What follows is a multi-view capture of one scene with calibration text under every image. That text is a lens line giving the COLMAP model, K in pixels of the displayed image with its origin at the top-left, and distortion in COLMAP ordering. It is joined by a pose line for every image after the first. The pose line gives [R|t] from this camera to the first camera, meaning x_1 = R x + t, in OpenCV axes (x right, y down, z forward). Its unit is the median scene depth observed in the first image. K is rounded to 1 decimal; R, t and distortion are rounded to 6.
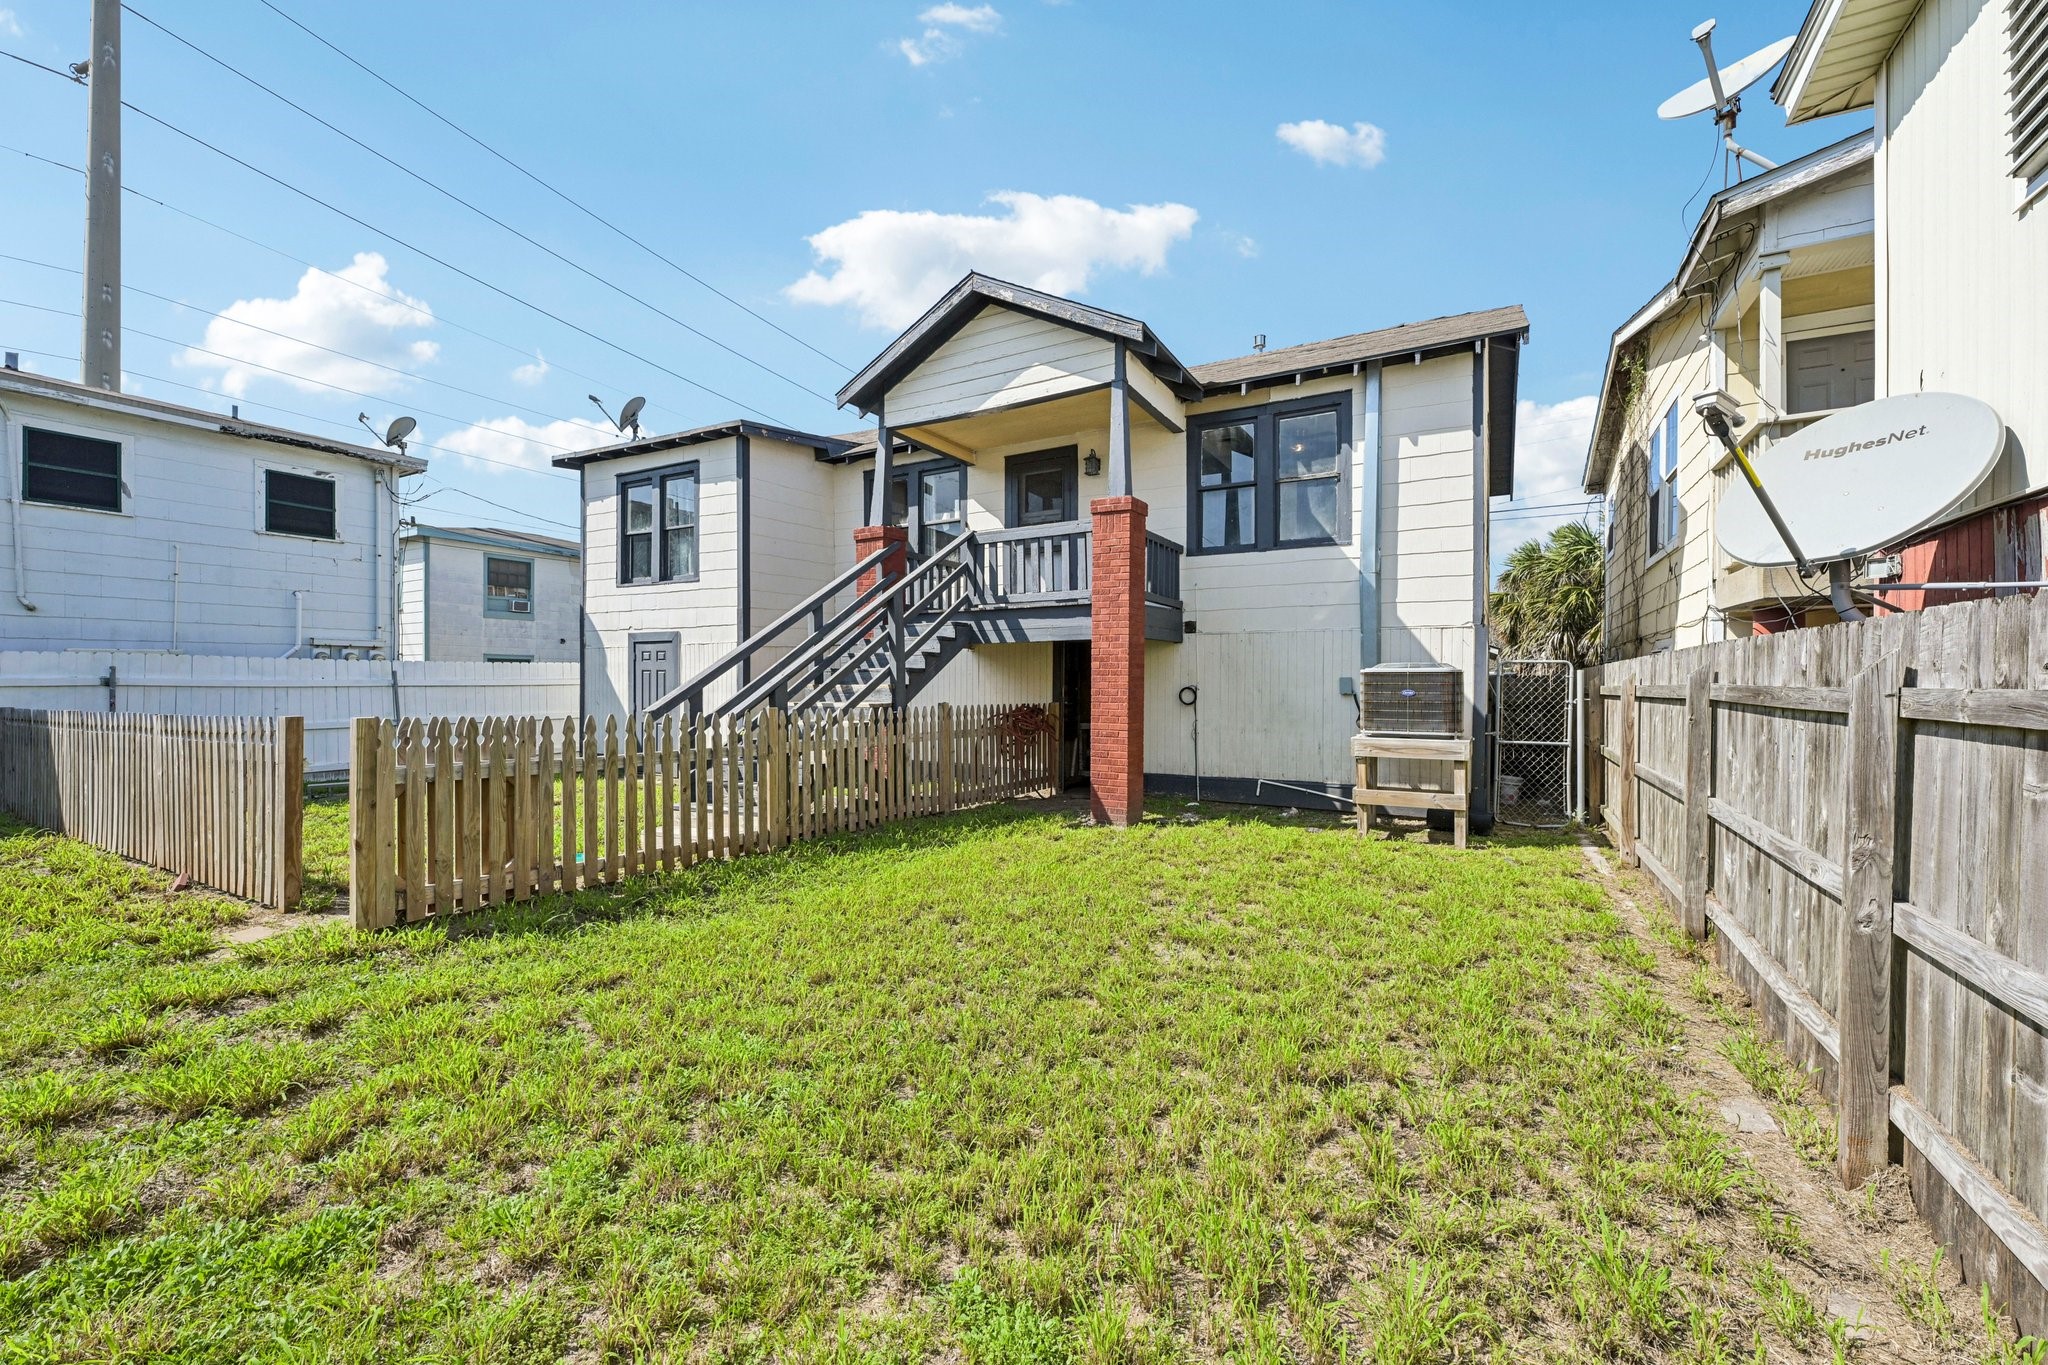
lens RADIAL K [[819.4, 0, 1024.0], [0, 819.4, 682.5], [0, 0, 1]] dist [-0.000023, 0.000117]
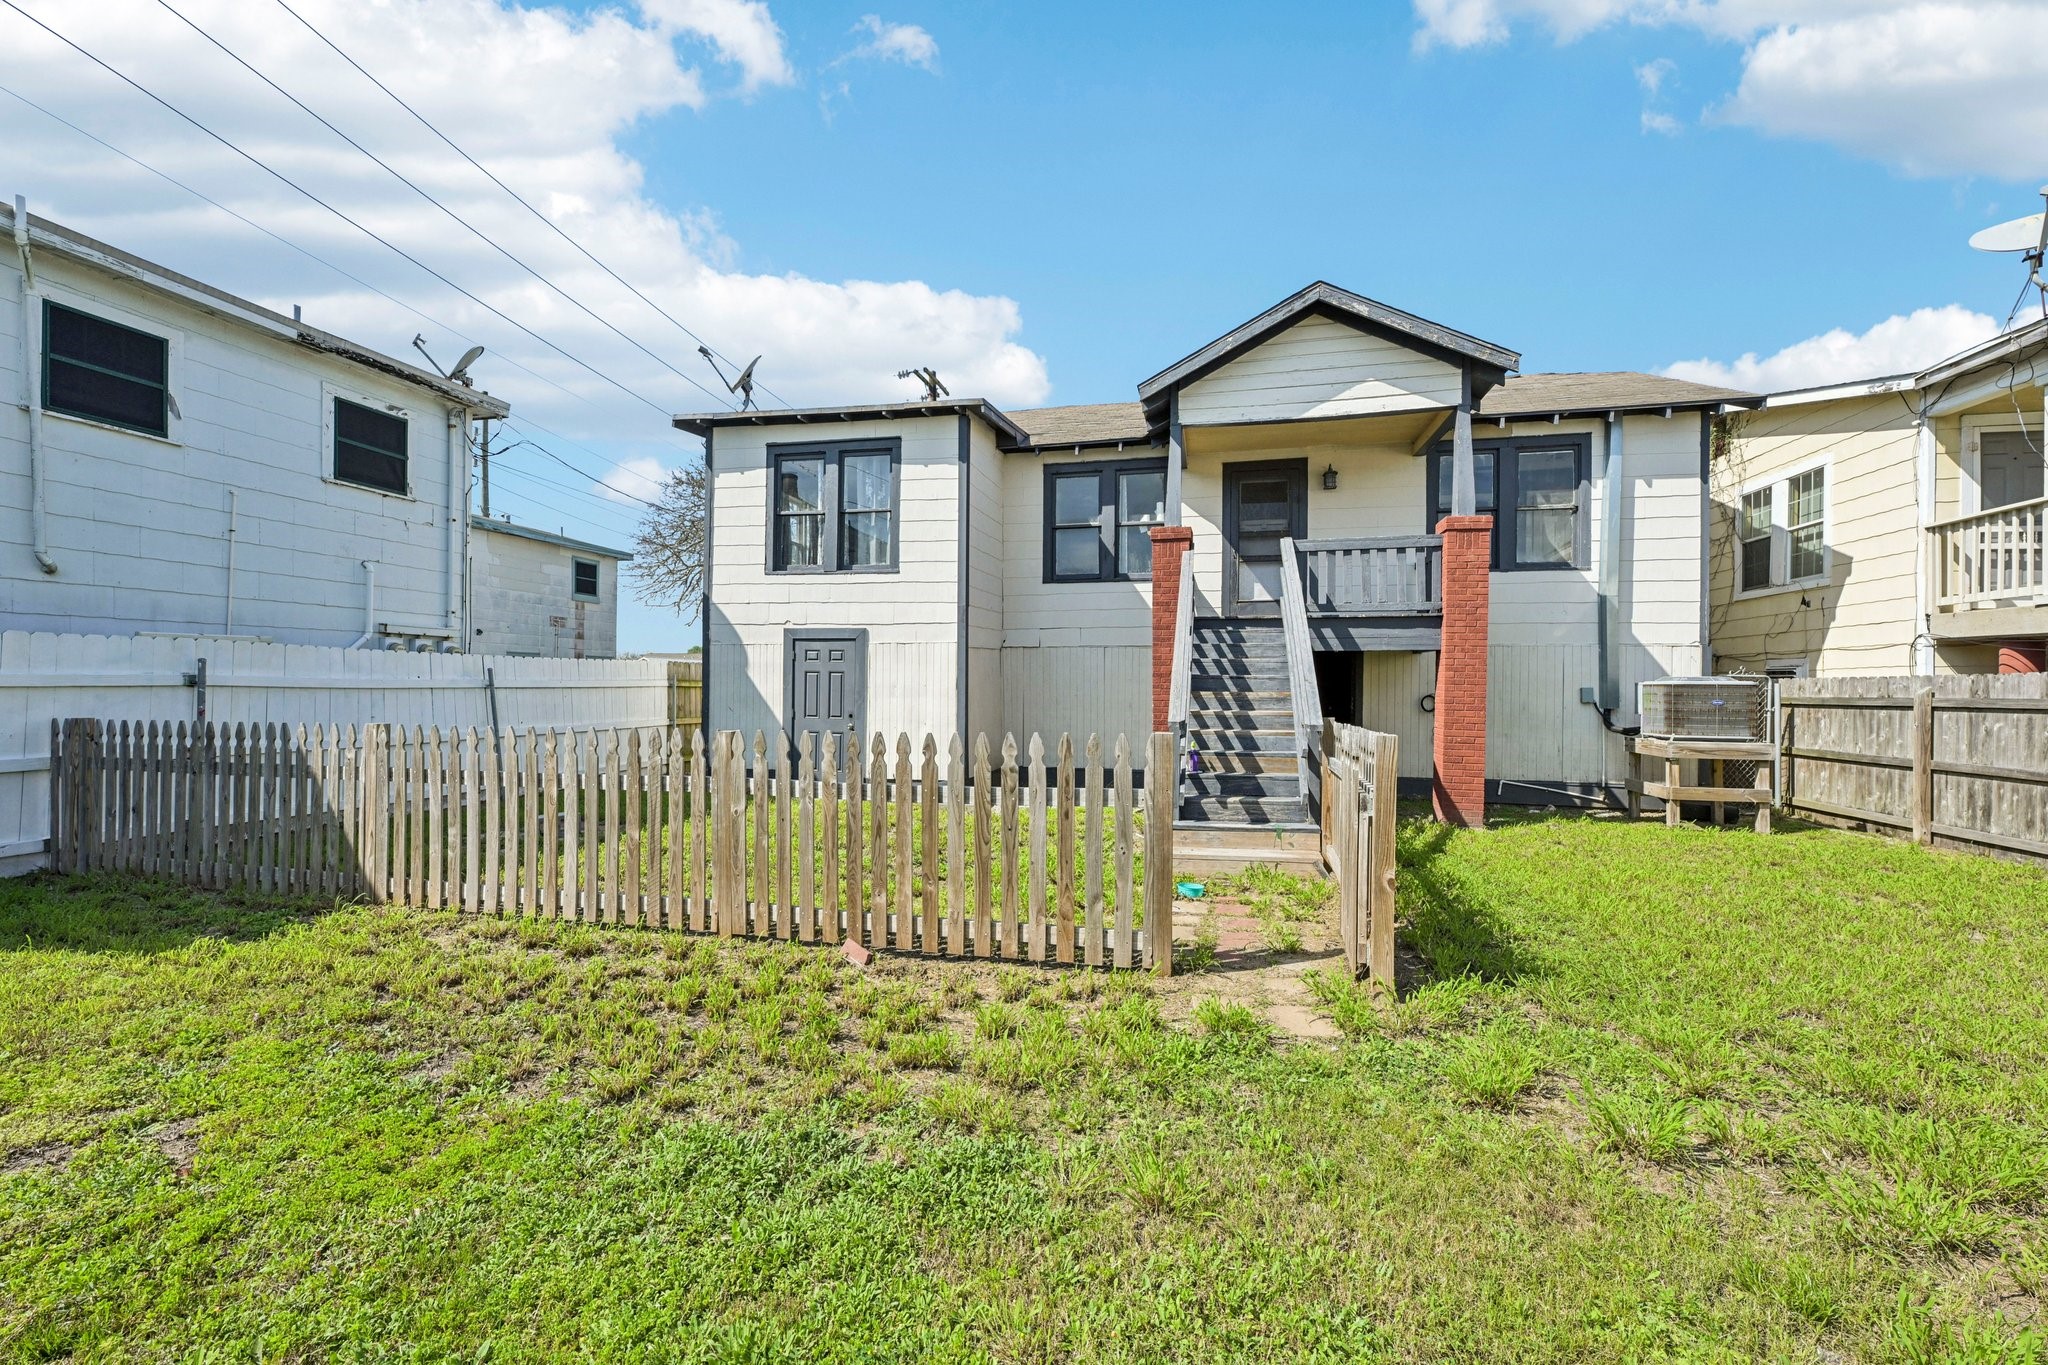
lens RADIAL K [[819.4, 0, 1024.0], [0, 819.4, 682.5], [0, 0, 1]] dist [-0.000023, 0.000117]
pose [[0.959924, 0.009268, 0.280107, -0.601624], [-0.008382, 0.999955, -0.004360, -0.001729], [-0.280135, 0.001838, 0.959959, 0.122845]]
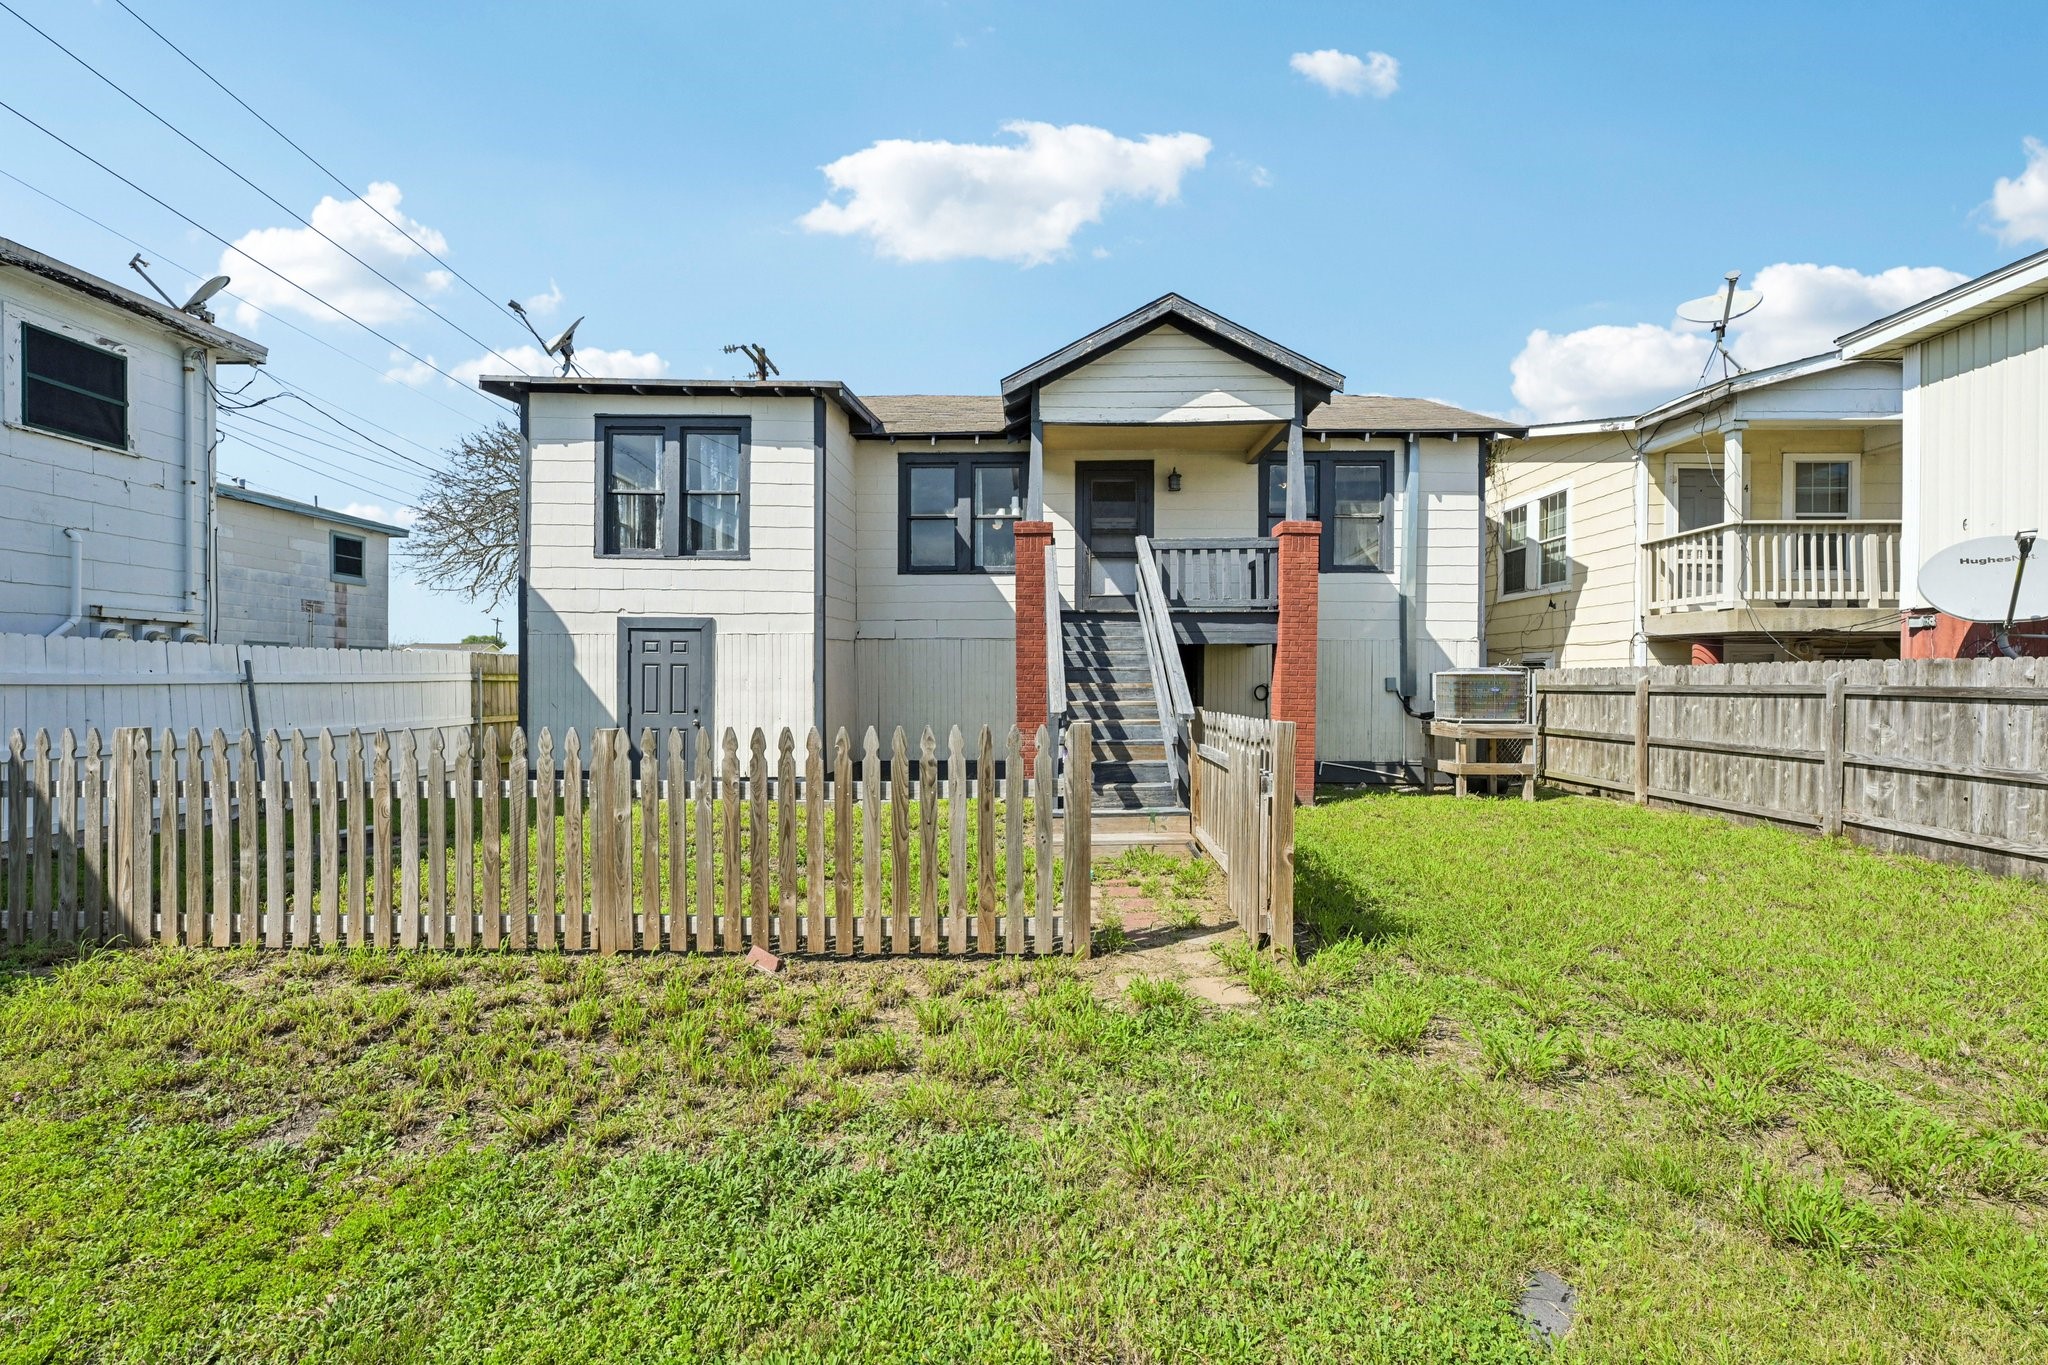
lens RADIAL K [[819.4, 0, 1024.0], [0, 819.4, 682.5], [0, 0, 1]] dist [-0.000023, 0.000117]
pose [[0.879276, 0.001293, 0.476310, -0.643390], [-0.003665, 0.999985, 0.004051, -0.001487], [-0.476298, -0.005308, 0.879268, 0.139546]]
